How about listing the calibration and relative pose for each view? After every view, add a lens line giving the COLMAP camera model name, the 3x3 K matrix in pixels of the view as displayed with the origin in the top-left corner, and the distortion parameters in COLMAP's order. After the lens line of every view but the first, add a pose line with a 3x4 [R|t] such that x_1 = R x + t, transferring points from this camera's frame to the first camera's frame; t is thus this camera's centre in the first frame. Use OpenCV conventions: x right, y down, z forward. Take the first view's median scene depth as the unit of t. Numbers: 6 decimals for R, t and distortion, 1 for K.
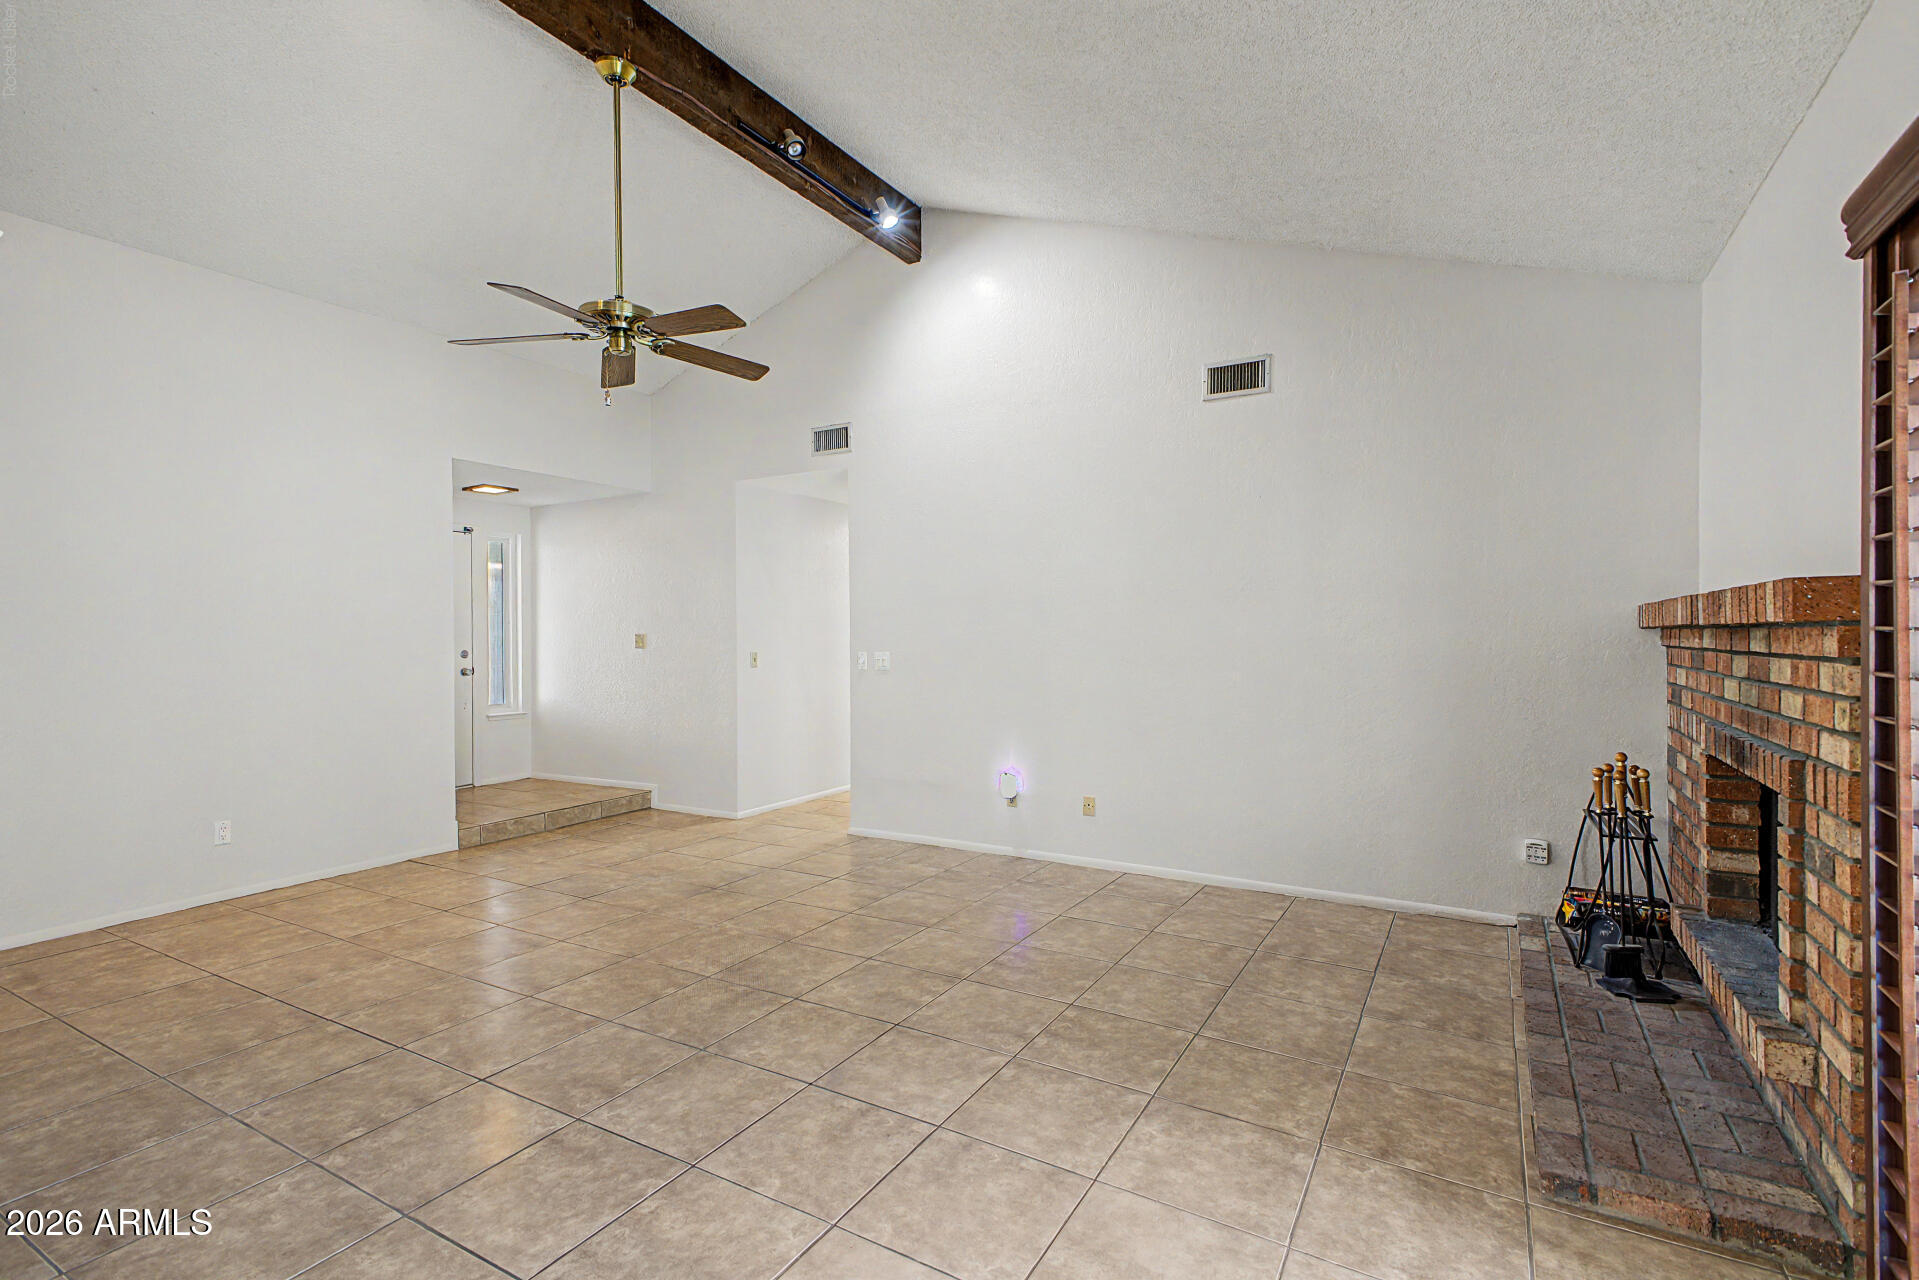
lens RADIAL K [[888.1, 0, 958.9], [0, 888.1, 641.3], [0, 0, 1]] dist [0.016198, -0.000457]
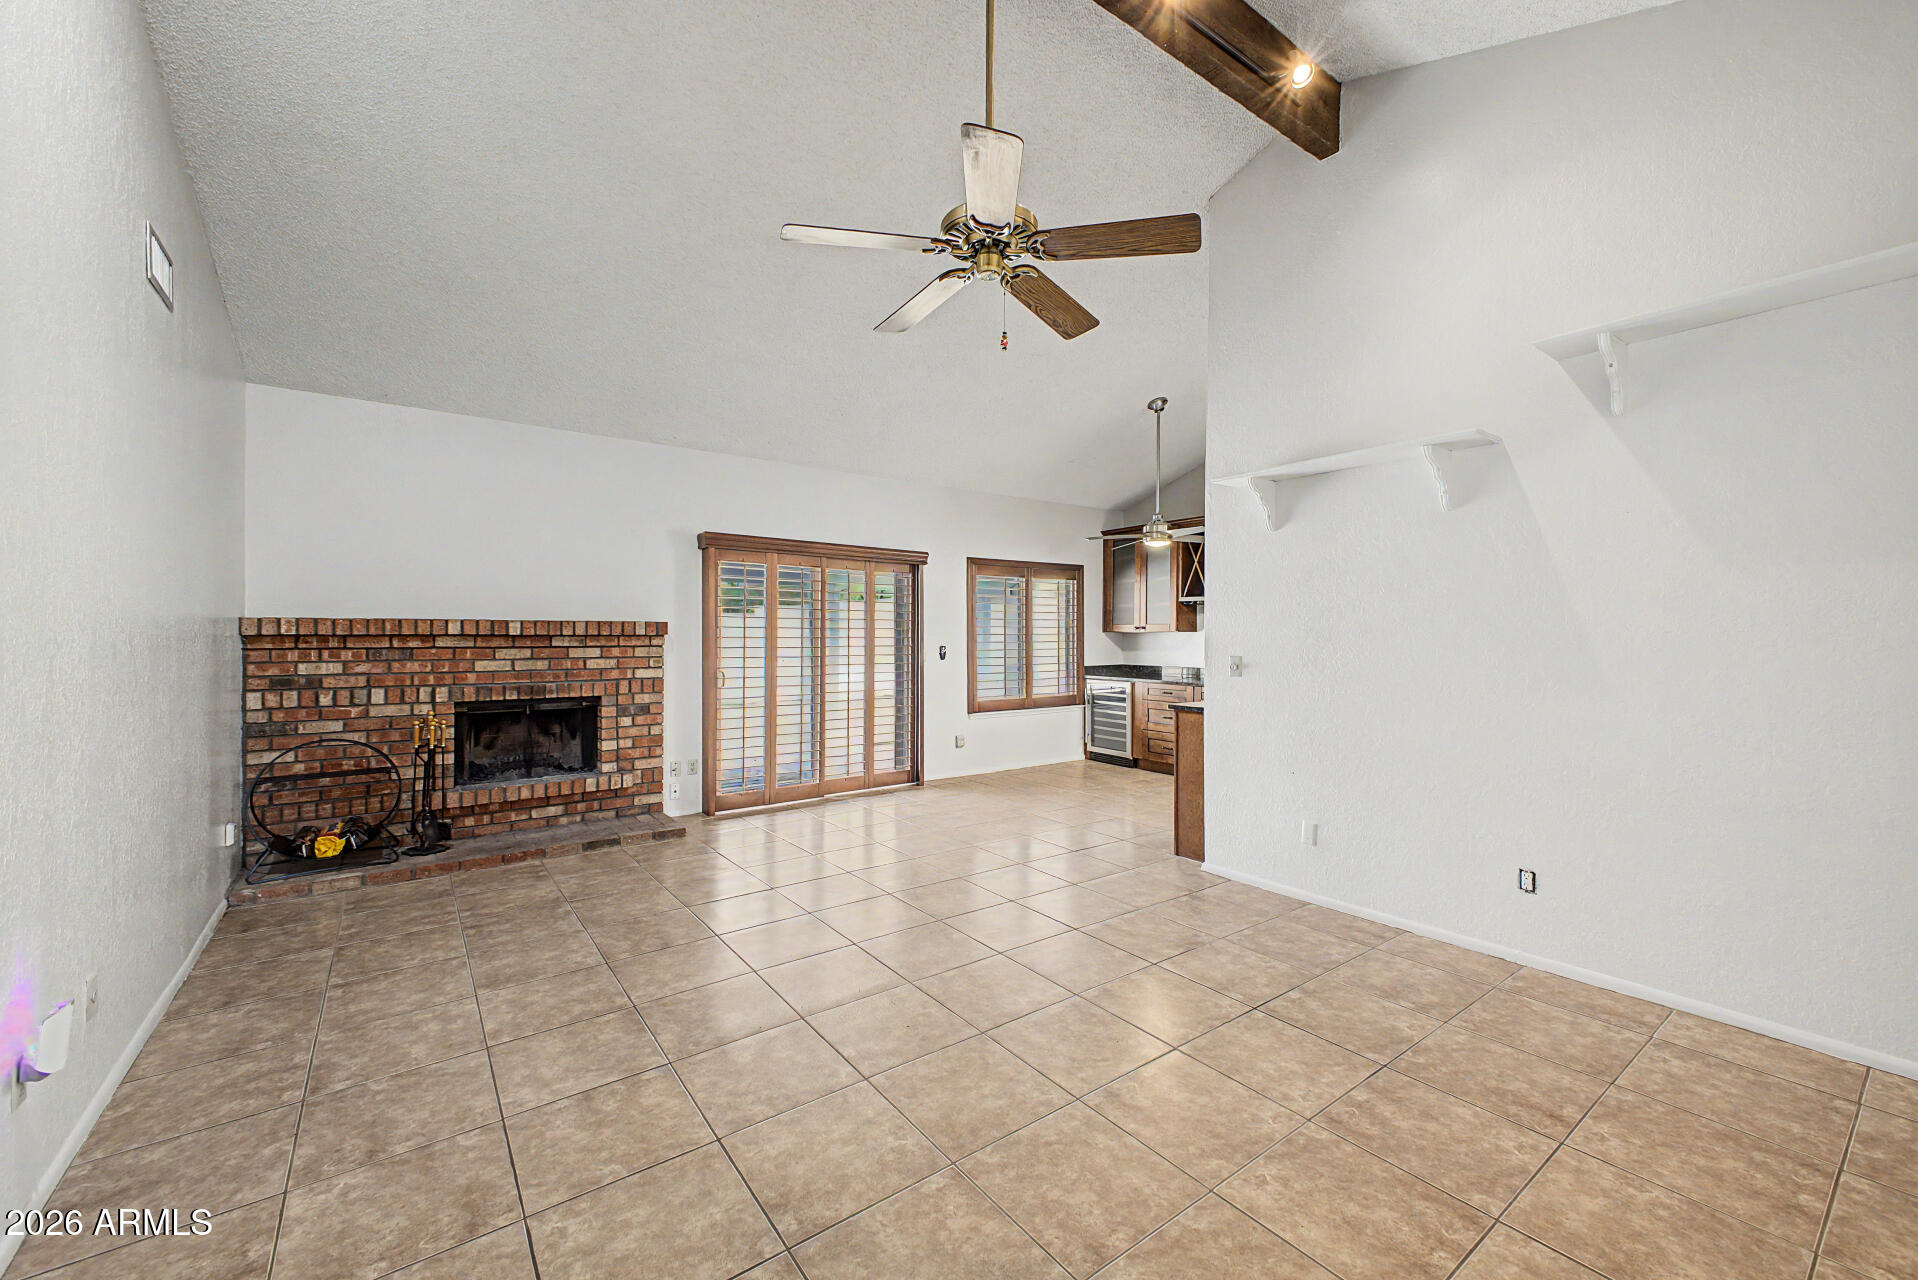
lens RADIAL K [[761.8, 0, 963.4], [0, 761.8, 628.5], [0, 0, 1]] dist [0.004296, -0.000545]
pose [[-0.924532, 0.011040, 0.380946, -0.668398], [0.011667, 0.999932, -0.000665, -0.016795], [-0.380927, 0.003830, -0.924597, 1.772923]]
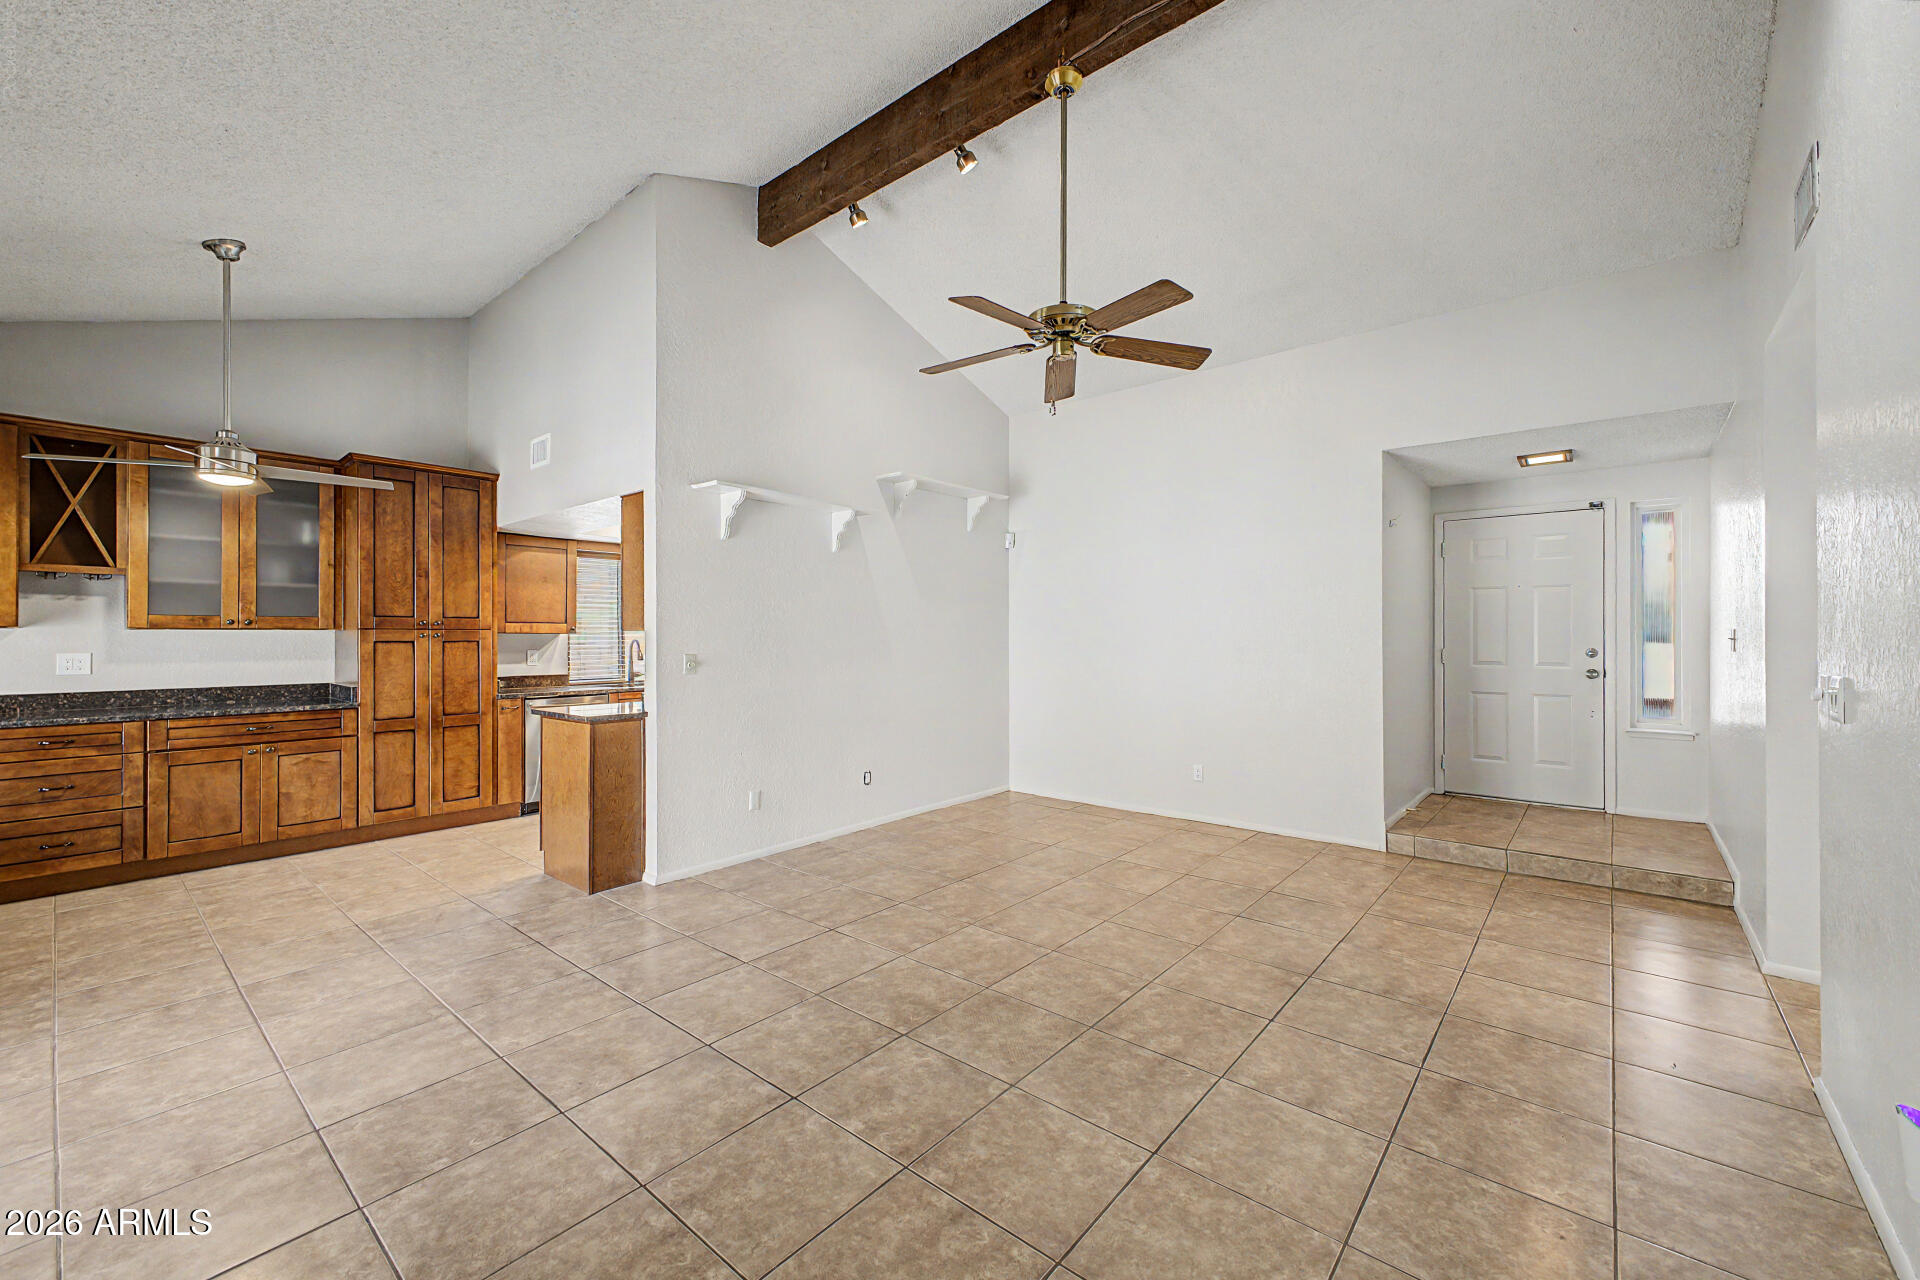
lens RADIAL K [[762.6, 0, 970.6], [0, 762.6, 633.0], [0, 0, 1]] dist [0.004296, -0.000545]
pose [[-0.155740, 0.009478, -0.987753, 0.540005], [-0.006718, 0.999921, 0.010654, -0.017667], [0.987775, 0.008295, -0.155664, 1.115927]]
